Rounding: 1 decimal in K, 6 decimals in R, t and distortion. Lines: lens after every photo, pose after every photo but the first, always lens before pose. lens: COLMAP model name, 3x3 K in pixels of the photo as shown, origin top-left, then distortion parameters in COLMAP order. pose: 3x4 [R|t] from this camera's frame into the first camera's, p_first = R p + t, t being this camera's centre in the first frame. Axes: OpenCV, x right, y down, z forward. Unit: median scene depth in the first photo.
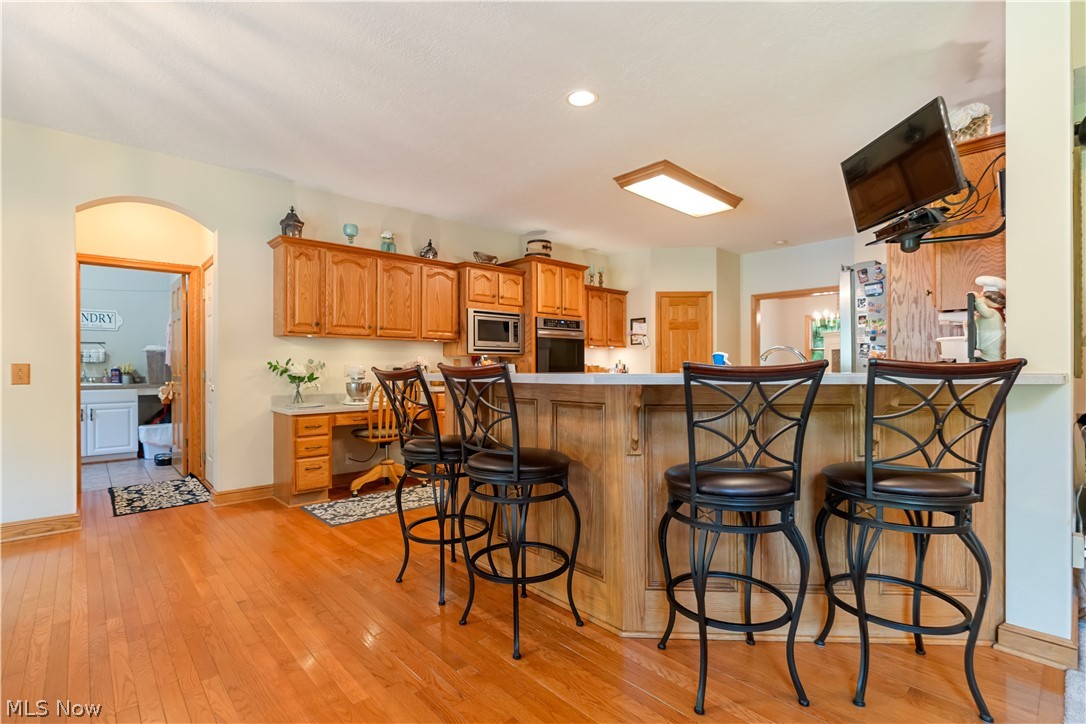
lens RADIAL K [[495.8, 0, 540.7], [0, 495.8, 362.9], [0, 0, 1]] dist [-0.004075, -0.000030]
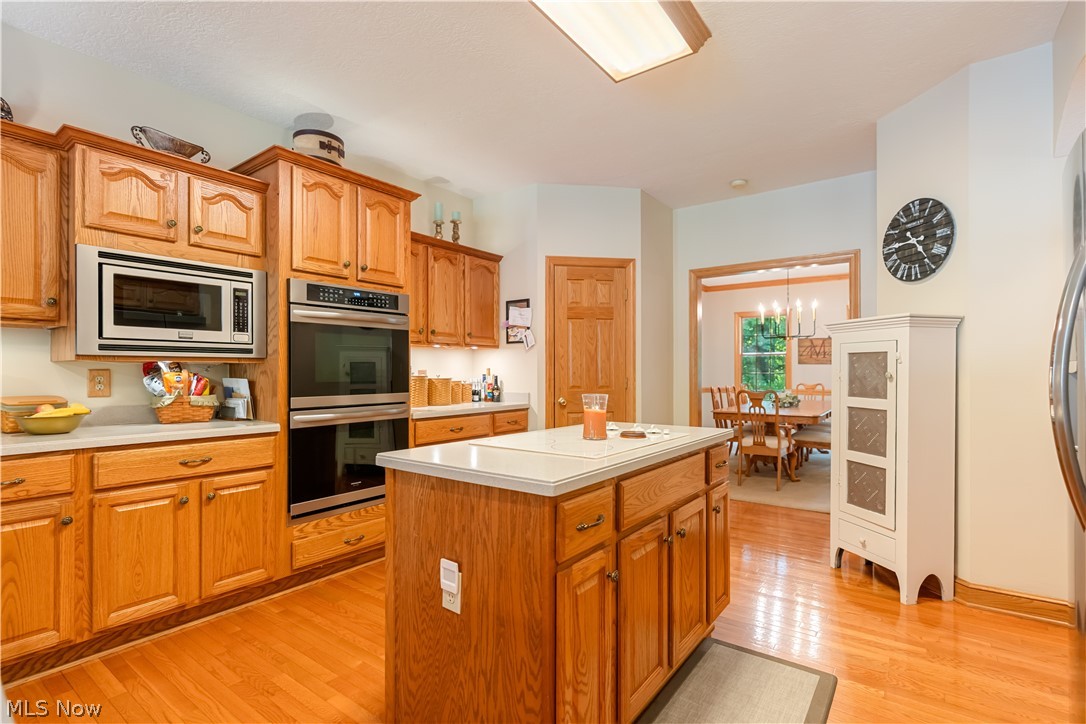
lens RADIAL K [[514.6, 0, 544.3], [0, 514.6, 370.6], [0, 0, 1]] dist [-0.001086, -0.000344]
pose [[0.981505, 0.001012, 0.191436, 0.114492], [-0.002191, 0.999980, 0.005947, -0.007810], [-0.191426, -0.006256, 0.981487, 0.398627]]
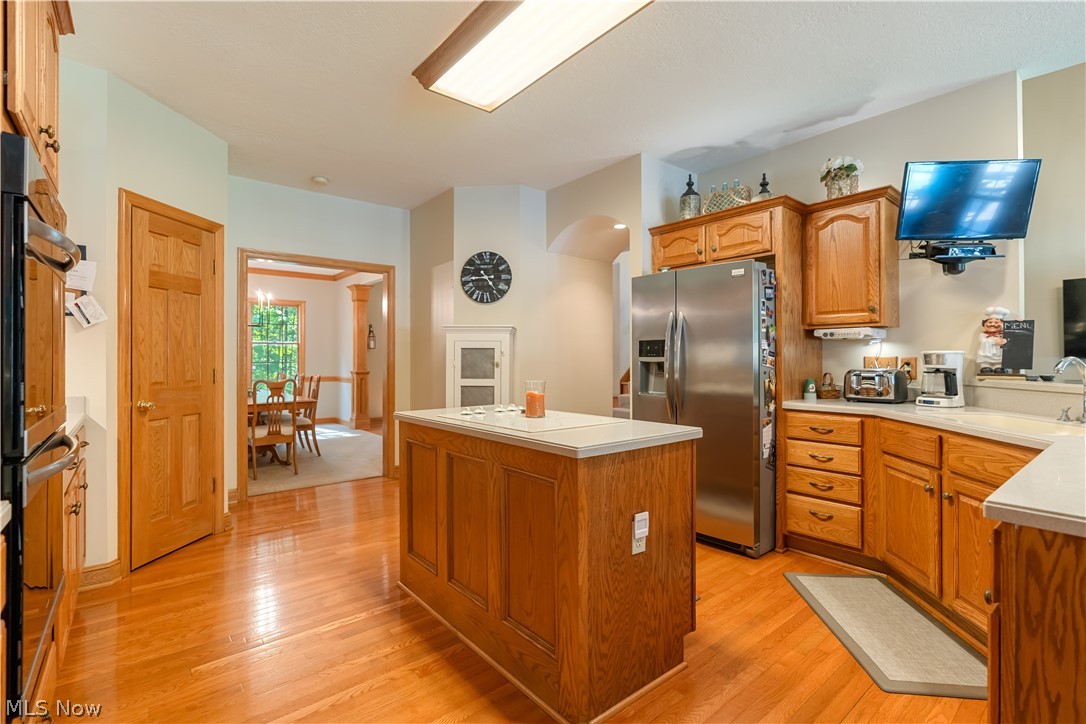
lens RADIAL K [[495.8, 0, 542.4], [0, 495.8, 358.1], [0, 0, 1]] dist [-0.004075, -0.000030]
pose [[0.057748, 0.002751, 0.998327, -0.153834], [-0.007111, 0.999972, -0.002344, -0.007788], [-0.998306, -0.006964, 0.057766, 0.660354]]
